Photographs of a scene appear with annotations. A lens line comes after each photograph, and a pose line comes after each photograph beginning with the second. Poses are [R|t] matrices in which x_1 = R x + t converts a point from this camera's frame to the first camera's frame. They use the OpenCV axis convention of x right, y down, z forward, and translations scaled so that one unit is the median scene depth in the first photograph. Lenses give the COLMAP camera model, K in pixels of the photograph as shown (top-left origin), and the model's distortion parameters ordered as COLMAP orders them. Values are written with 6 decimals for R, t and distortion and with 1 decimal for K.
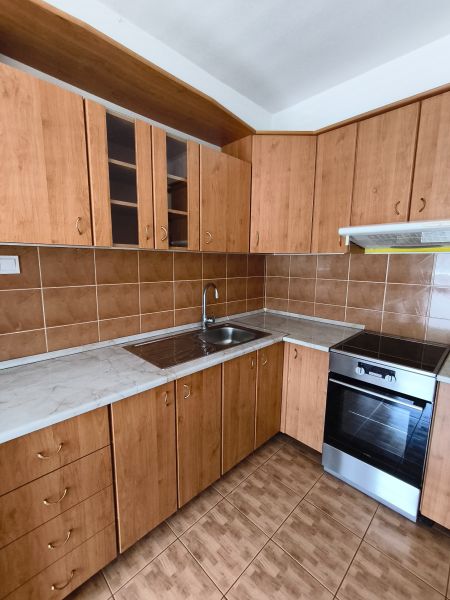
lens RADIAL K [[265.3, 0, 227.5], [0, 265.3, 302.1], [0, 0, 1]] dist [0.001949, 0.000012]
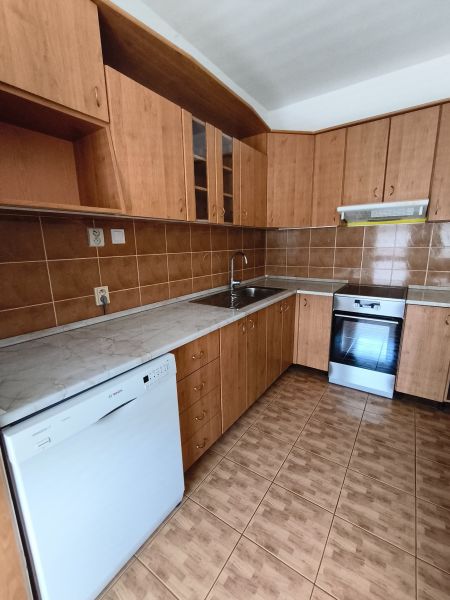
lens RADIAL K [[265.3, 0, 227.5], [0, 265.3, 302.1], [0, 0, 1]] dist [0.001949, 0.000012]
pose [[0.982253, -0.067072, 0.175156, -0.420534], [0.056131, 0.996193, 0.066692, 0.092093], [-0.178963, -0.055677, 0.982279, -0.289479]]
